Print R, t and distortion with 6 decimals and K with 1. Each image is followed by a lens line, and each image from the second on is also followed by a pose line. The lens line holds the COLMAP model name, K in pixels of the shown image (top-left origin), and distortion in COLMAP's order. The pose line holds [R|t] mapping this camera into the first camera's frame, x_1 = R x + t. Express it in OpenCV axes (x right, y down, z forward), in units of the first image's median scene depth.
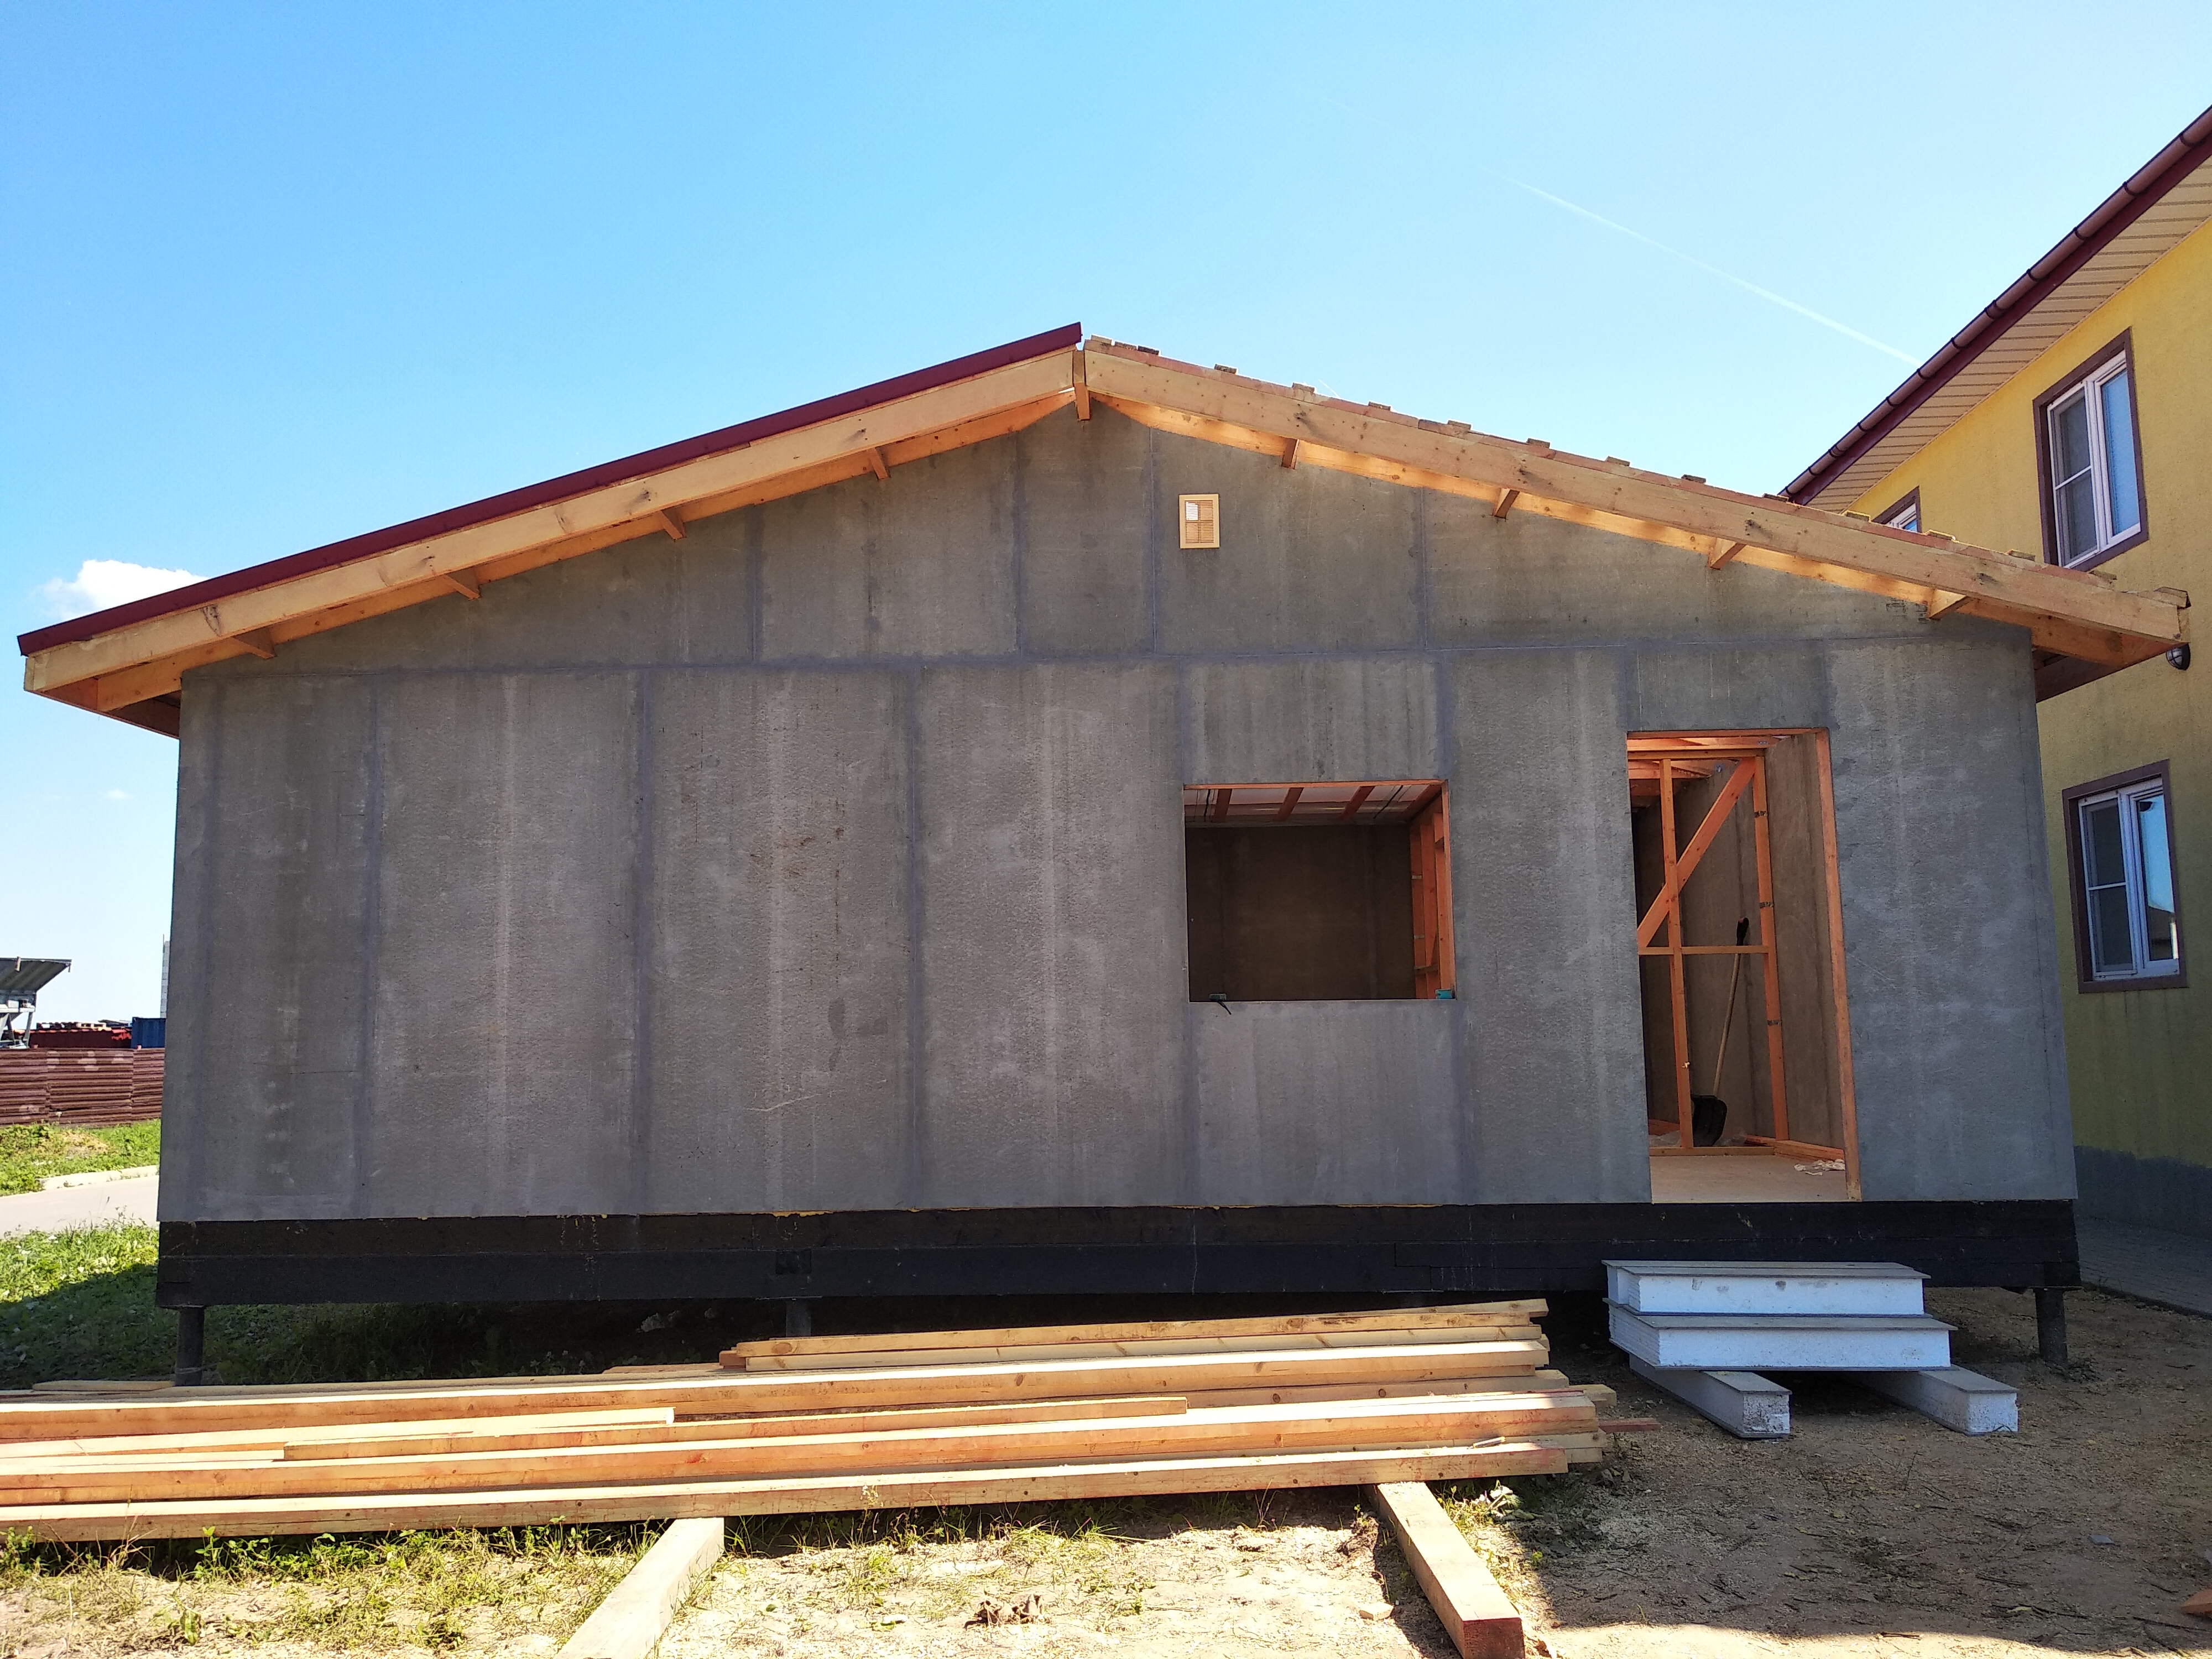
lens RADIAL K [[1670.8, 0, 996.9], [0, 1670.8, 845.8], [0, 0, 1]] dist [0.067196, -0.071510]
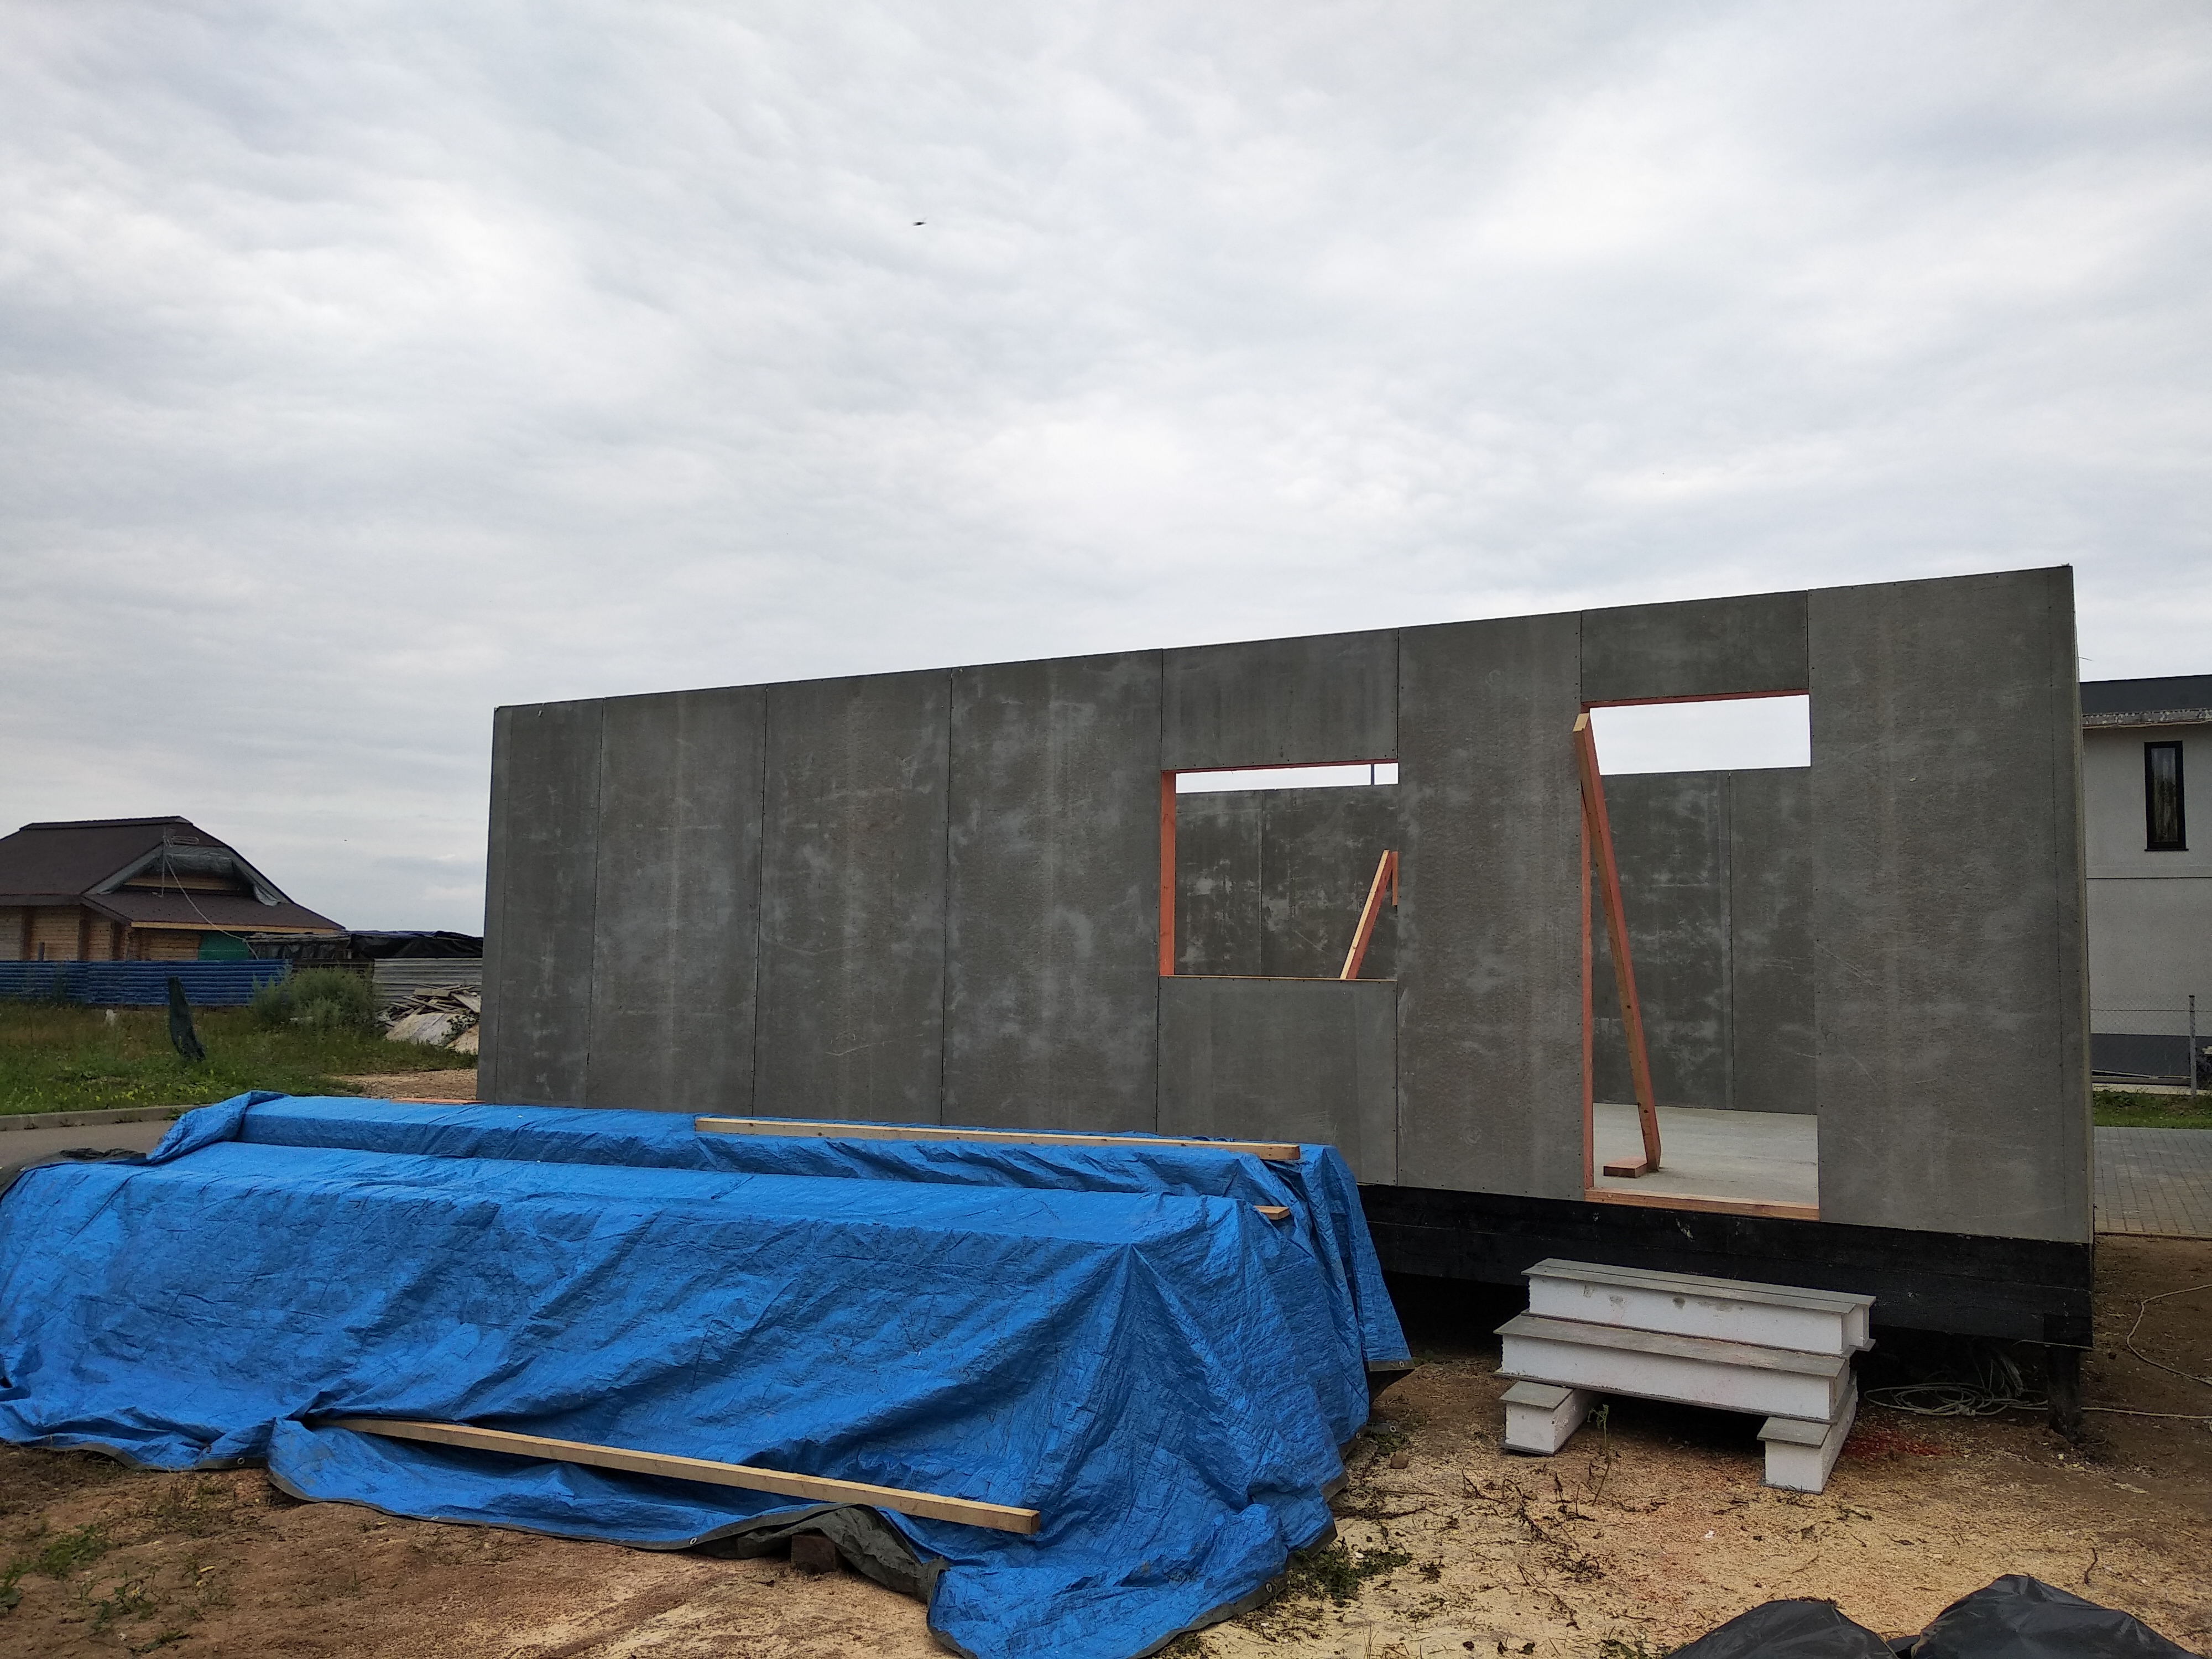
lens RADIAL K [[1710.5, 0, 1108.7], [0, 1710.5, 817.1], [0, 0, 1]] dist [0.088268, -0.154417]
pose [[0.882113, -0.010920, -0.470911, 0.596248], [0.021256, 0.999636, 0.016638, -0.025612], [0.470558, -0.024686, 0.882024, 0.026567]]
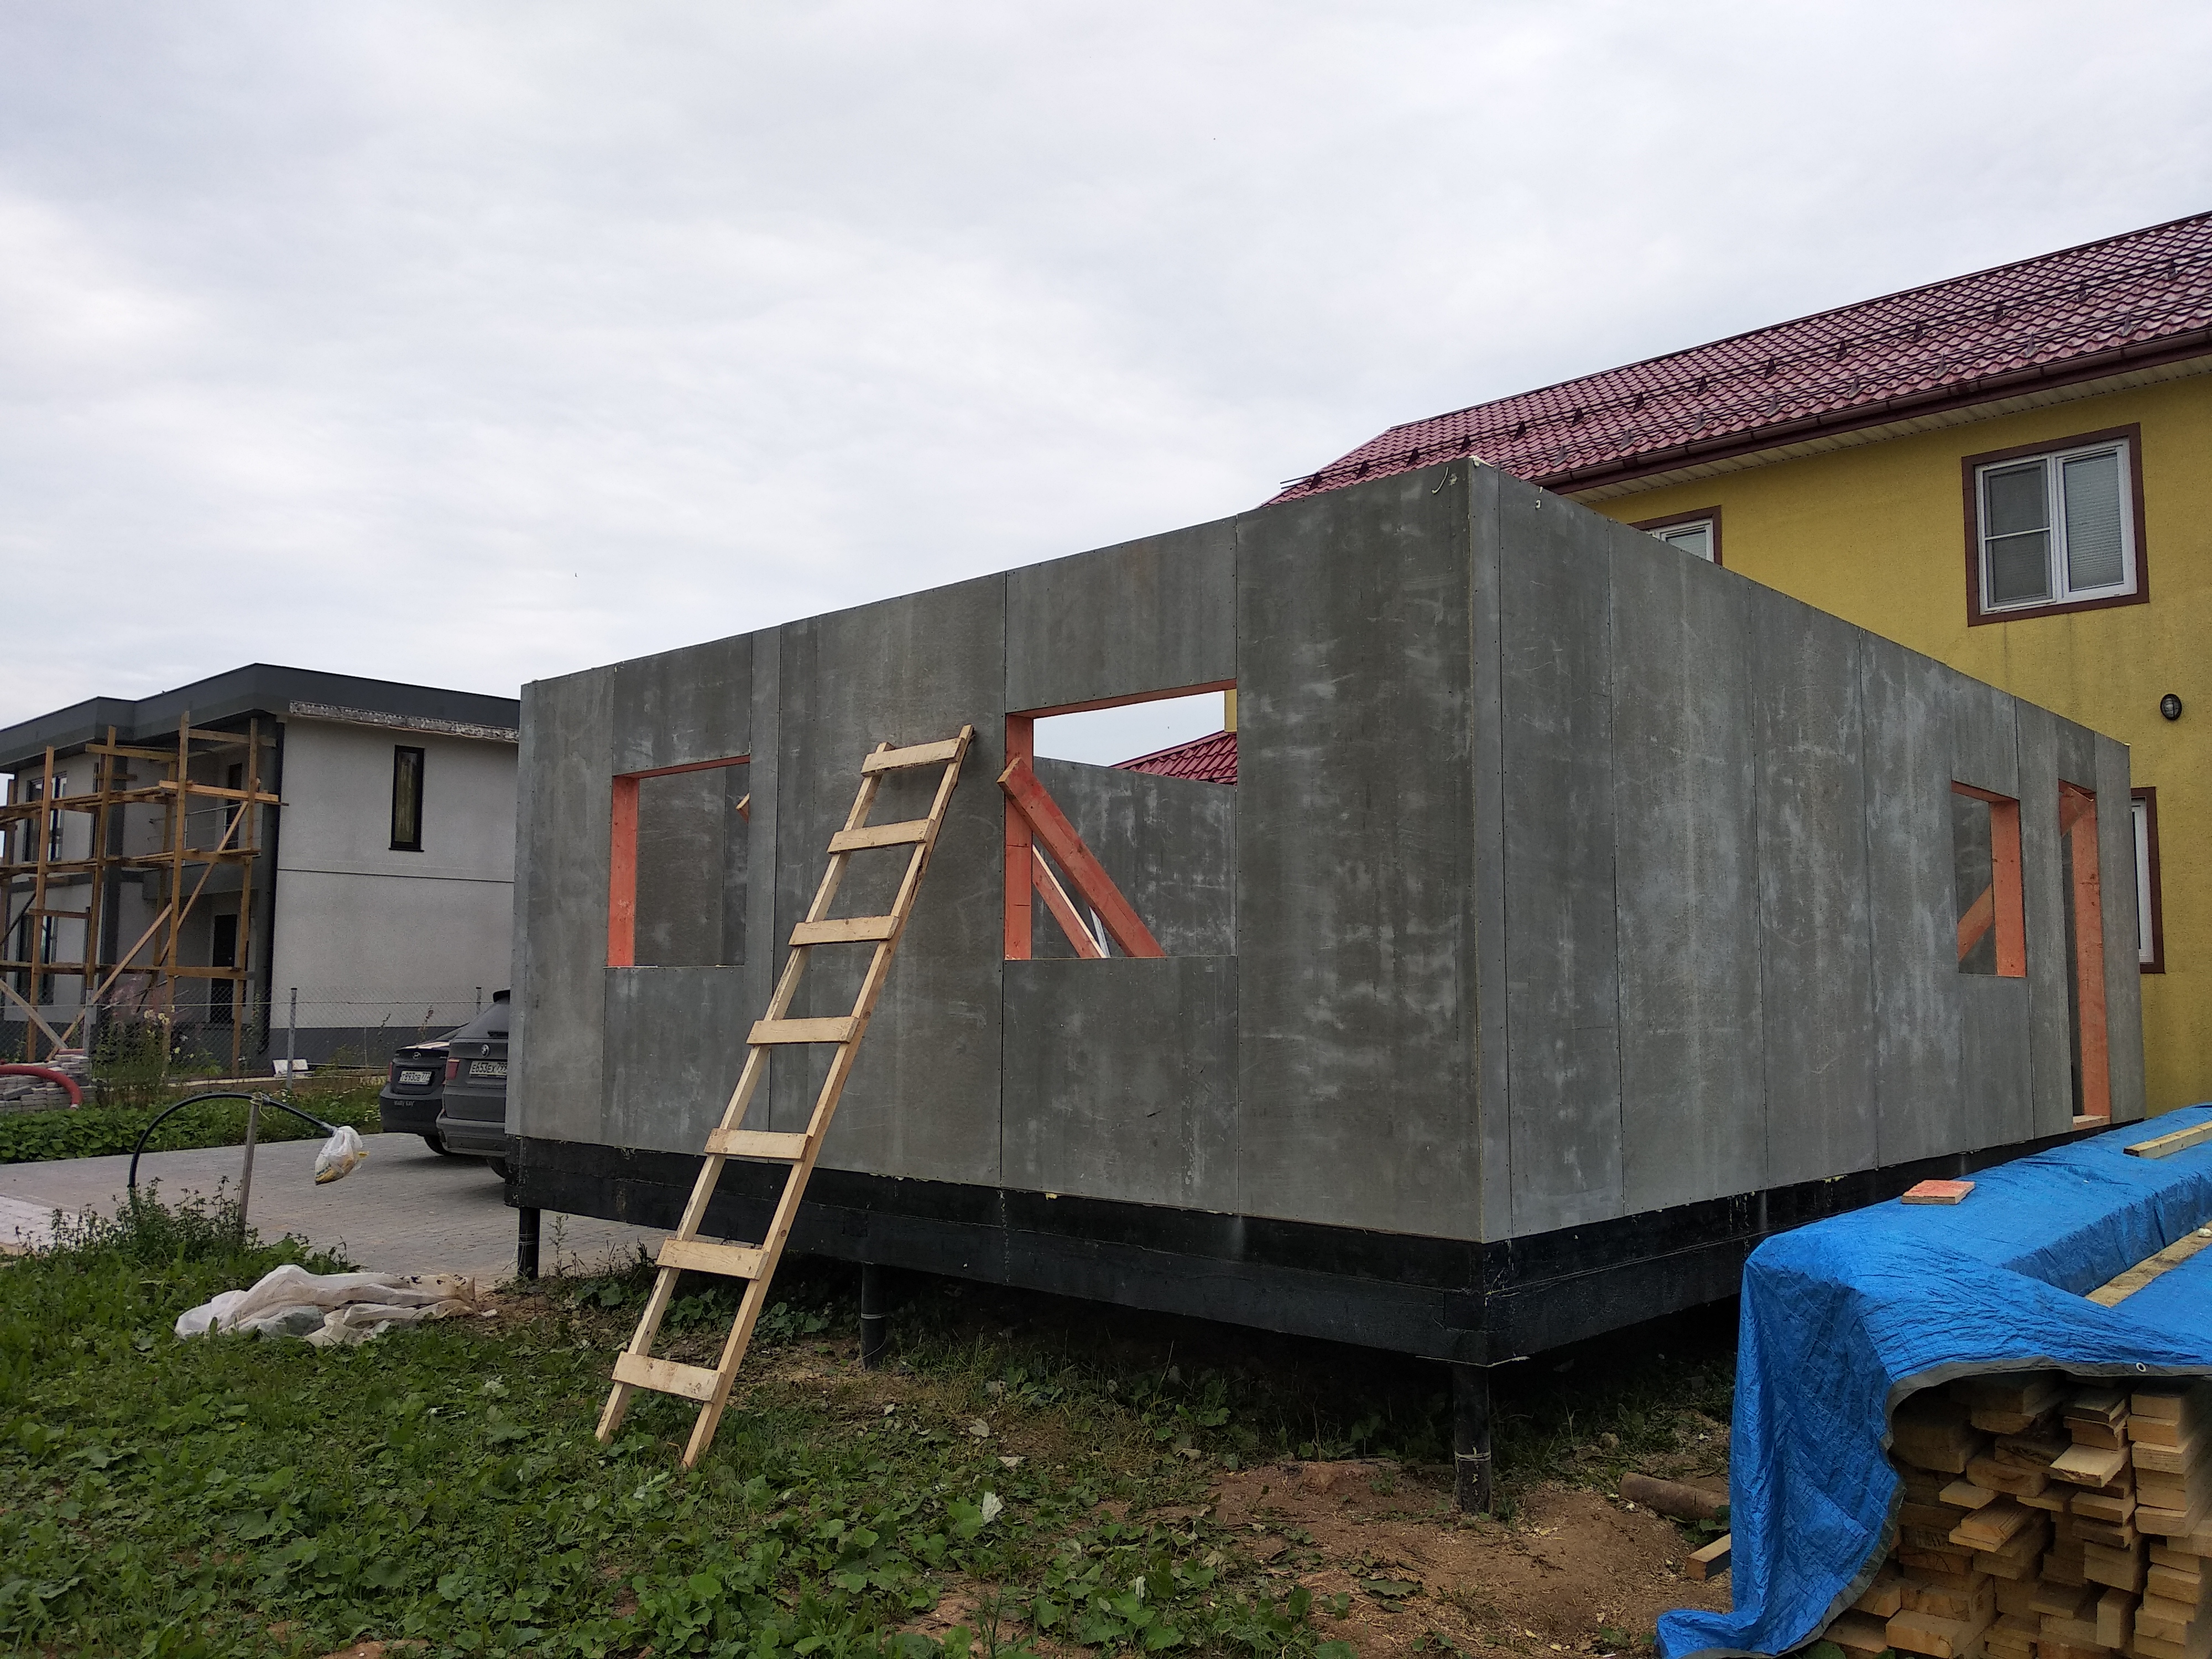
lens RADIAL K [[1712.8, 0, 1106.0], [0, 1712.8, 829.5], [0, 0, 1]] dist [0.096786, -0.173326]
pose [[0.660338, 0.092206, 0.745286, -1.127392], [-0.099758, 0.994409, -0.034639, 0.094058], [-0.744313, -0.051475, 0.665844, 0.648116]]
